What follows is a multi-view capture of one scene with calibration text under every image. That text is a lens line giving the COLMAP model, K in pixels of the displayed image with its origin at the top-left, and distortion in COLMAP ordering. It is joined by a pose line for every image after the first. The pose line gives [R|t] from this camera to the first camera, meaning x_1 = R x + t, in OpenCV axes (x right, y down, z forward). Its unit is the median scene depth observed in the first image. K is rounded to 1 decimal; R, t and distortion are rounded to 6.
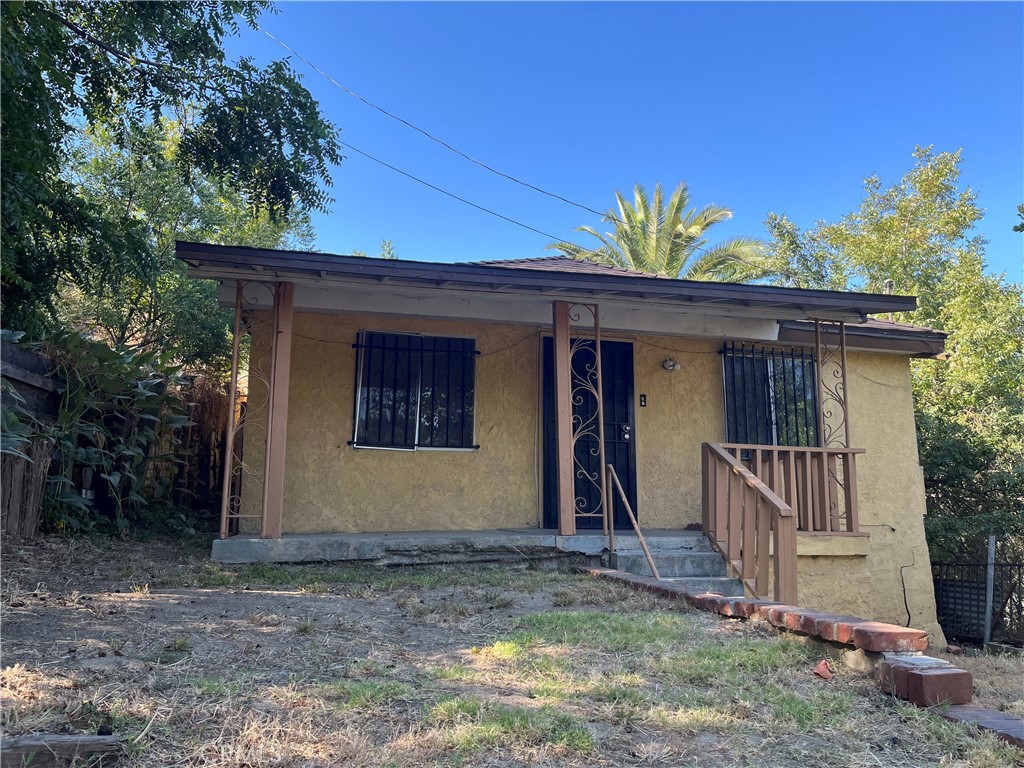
lens RADIAL K [[780.6, 0, 512.0], [0, 780.6, 384.0], [0, 0, 1]] dist [0.035468, -0.003377]
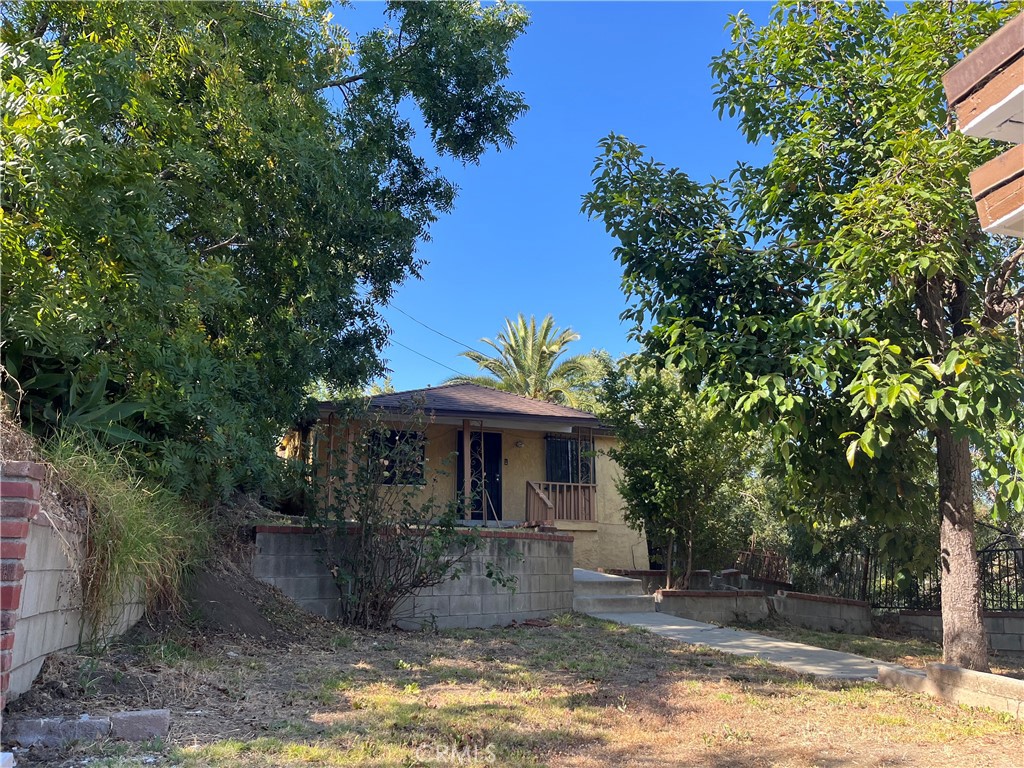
lens RADIAL K [[780.6, 0, 512.0], [0, 780.6, 384.0], [0, 0, 1]] dist [0.035468, -0.003377]
pose [[0.992808, 0.018151, 0.118334, -0.059685], [-0.009930, 0.997519, -0.069691, -0.038420], [-0.119306, 0.068014, 0.990525, -0.997776]]
